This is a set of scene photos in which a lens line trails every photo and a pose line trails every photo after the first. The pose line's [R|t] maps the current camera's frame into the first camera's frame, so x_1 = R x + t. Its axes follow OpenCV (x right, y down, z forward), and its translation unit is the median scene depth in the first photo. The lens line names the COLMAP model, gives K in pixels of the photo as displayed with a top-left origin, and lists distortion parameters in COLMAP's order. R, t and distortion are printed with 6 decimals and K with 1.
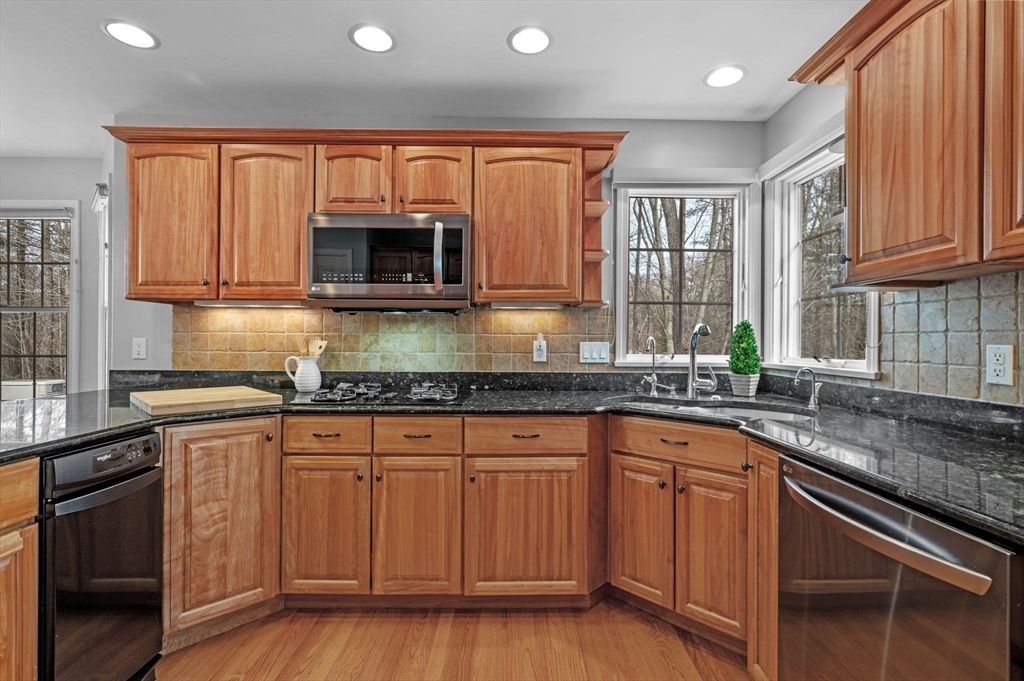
lens RADIAL K [[503.6, 0, 516.4], [0, 503.6, 337.7], [0, 0, 1]] dist [0.000543, 0.000142]
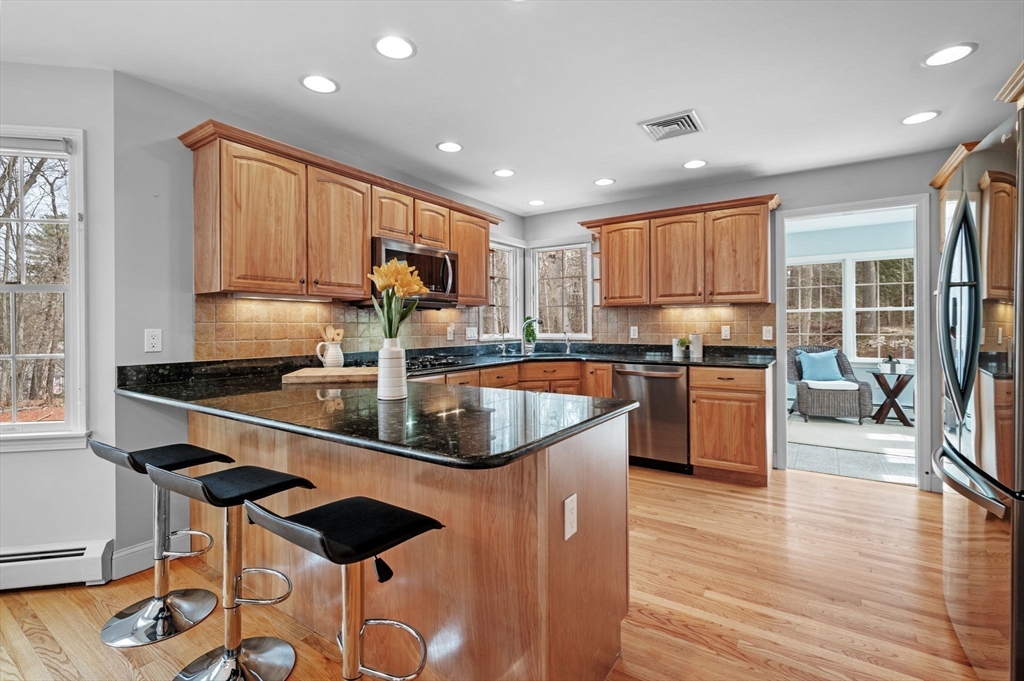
lens RADIAL K [[457.3, 0, 513.7], [0, 457.3, 327.1], [0, 0, 1]] dist [0.002313, 0.000127]
pose [[0.562832, -0.010153, 0.826509, -1.204731], [0.005785, 0.999948, 0.008344, -0.006743], [-0.826551, 0.000085, 0.562862, -0.014676]]
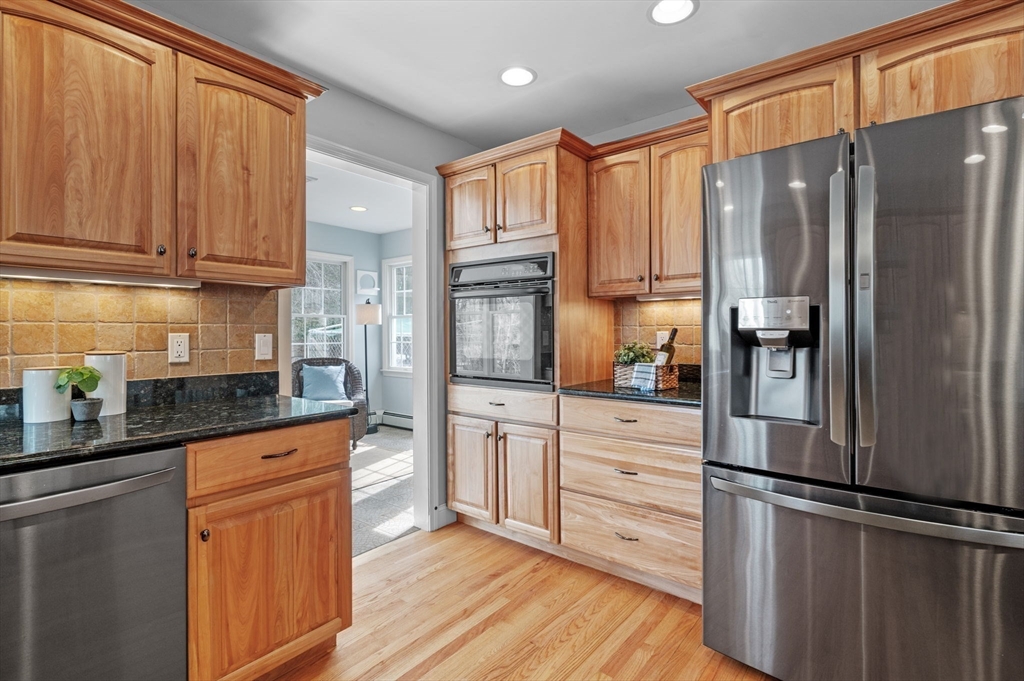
lens RADIAL K [[481.4, 0, 510.9], [0, 481.4, 330.8], [0, 0, 1]] dist [-0.001324, -0.000279]
pose [[-0.767009, -0.001139, 0.641635, -0.329070], [-0.003433, 0.999991, -0.002329, 0.003647], [-0.641627, -0.003989, -0.767006, 0.528043]]
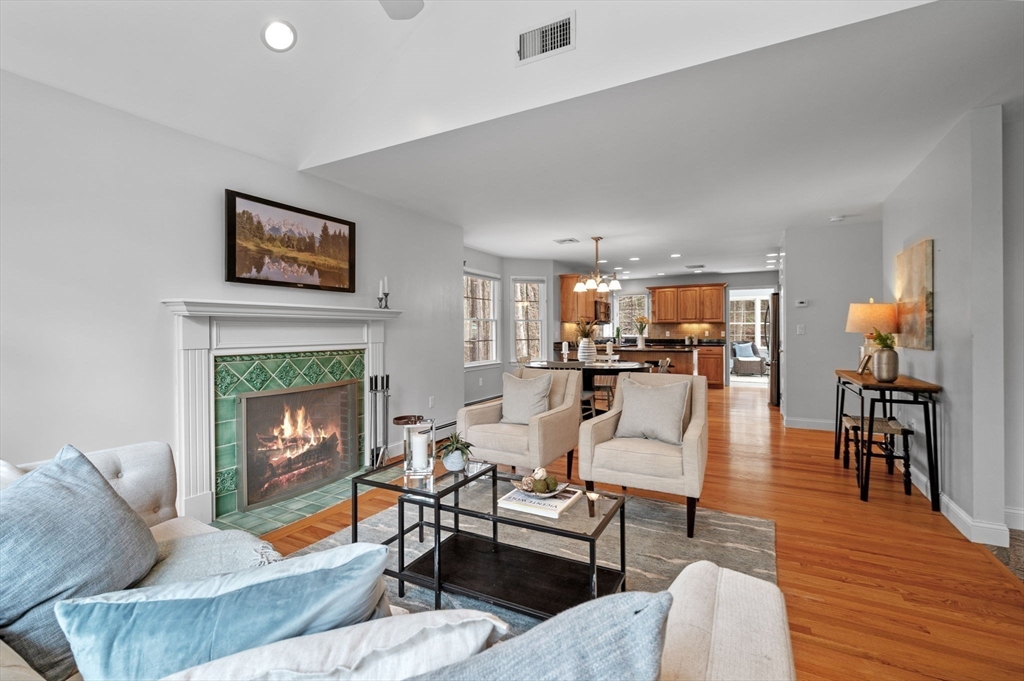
lens RADIAL K [[437.0, 0, 508.9], [0, 437.0, 334.1], [0, 0, 1]] dist [0.000597, 0.000001]
pose [[0.493956, -0.013697, 0.869379, -3.721002], [0.003881, 0.999901, 0.013549, -0.026898], [-0.869478, -0.003318, 0.493960, -0.114458]]
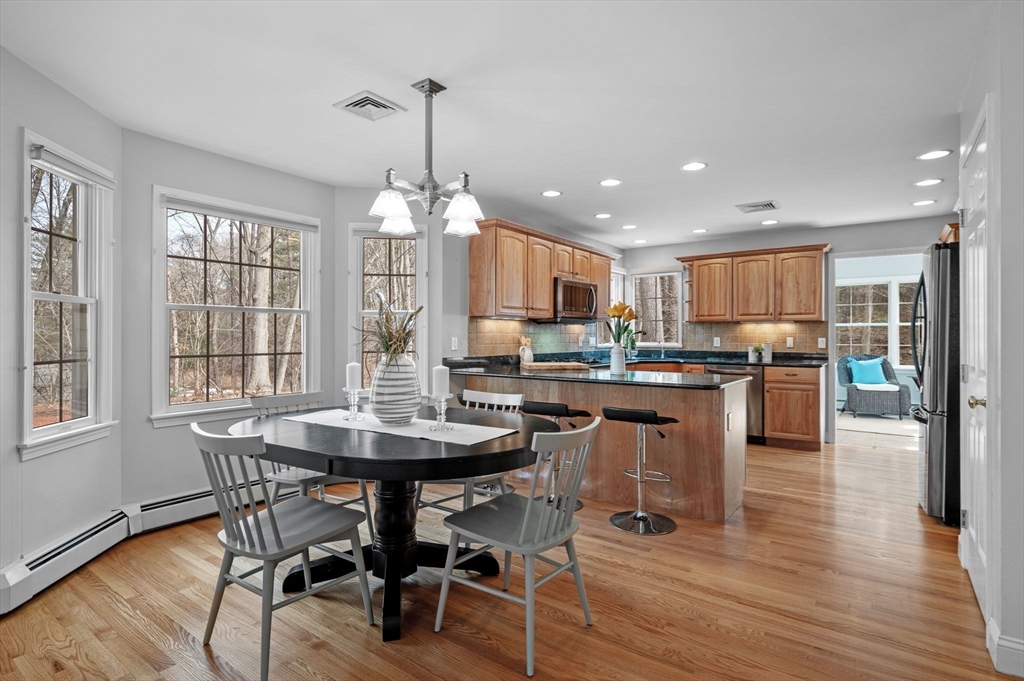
lens RADIAL K [[503.6, 0, 516.4], [0, 503.6, 337.7], [0, 0, 1]] dist [0.000543, 0.000142]
pose [[0.597580, -0.007762, 0.801772, -2.137954], [-0.000511, 0.999949, 0.010061, -0.015188], [-0.801809, -0.006422, 0.597545, -0.110971]]
